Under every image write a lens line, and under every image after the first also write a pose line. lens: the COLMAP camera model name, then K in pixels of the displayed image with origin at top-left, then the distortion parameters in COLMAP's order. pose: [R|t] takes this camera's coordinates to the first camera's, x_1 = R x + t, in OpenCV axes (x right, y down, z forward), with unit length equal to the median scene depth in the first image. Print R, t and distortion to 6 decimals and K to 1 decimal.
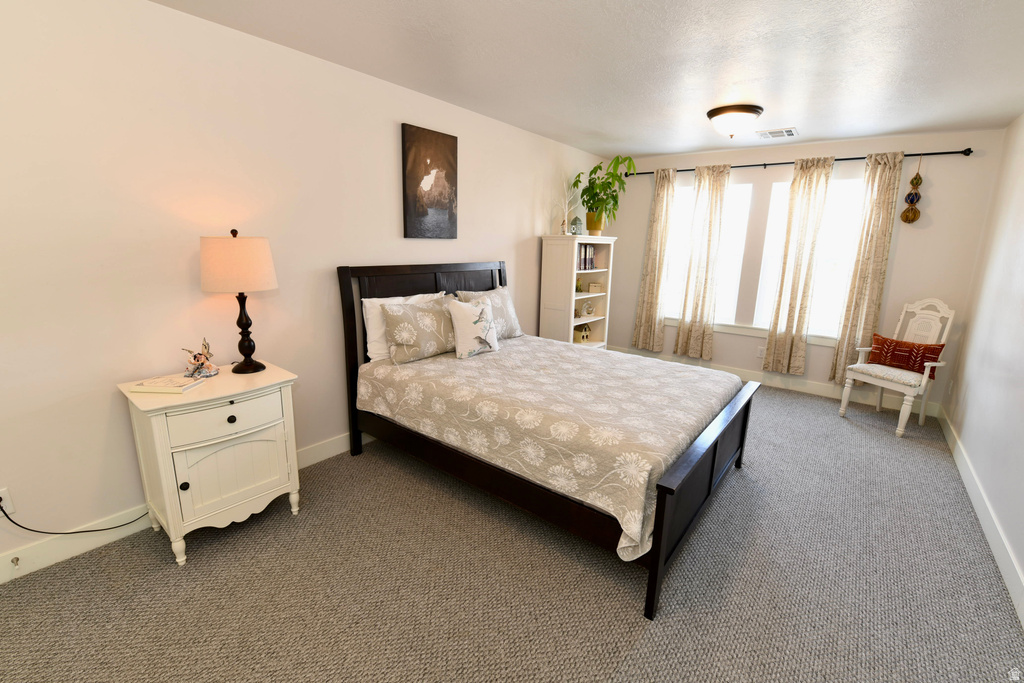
lens RADIAL K [[443.0, 0, 508.7], [0, 443.0, 342.3], [0, 0, 1]] dist [-0.007944, -0.007396]
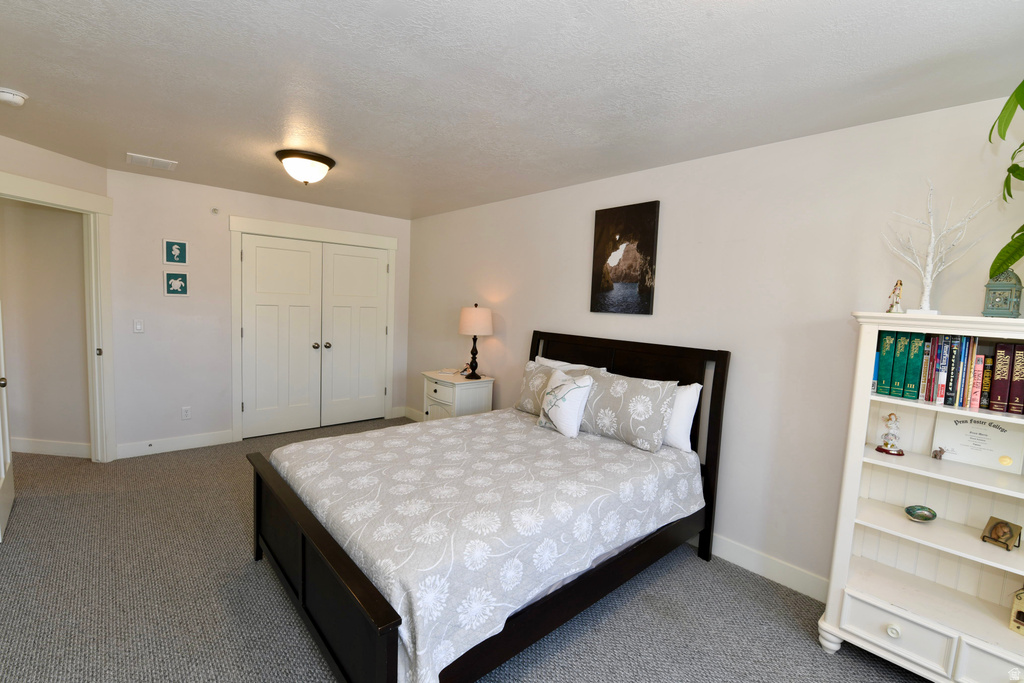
lens RADIAL K [[443.0, 0, 510.4], [0, 443.0, 338.5], [0, 0, 1]] dist [-0.007944, -0.007396]
pose [[-0.170503, 0.046210, -0.984273, 0.844720], [-0.268978, 0.958780, 0.091608, -0.217049], [0.947934, 0.280367, -0.151046, 0.982298]]
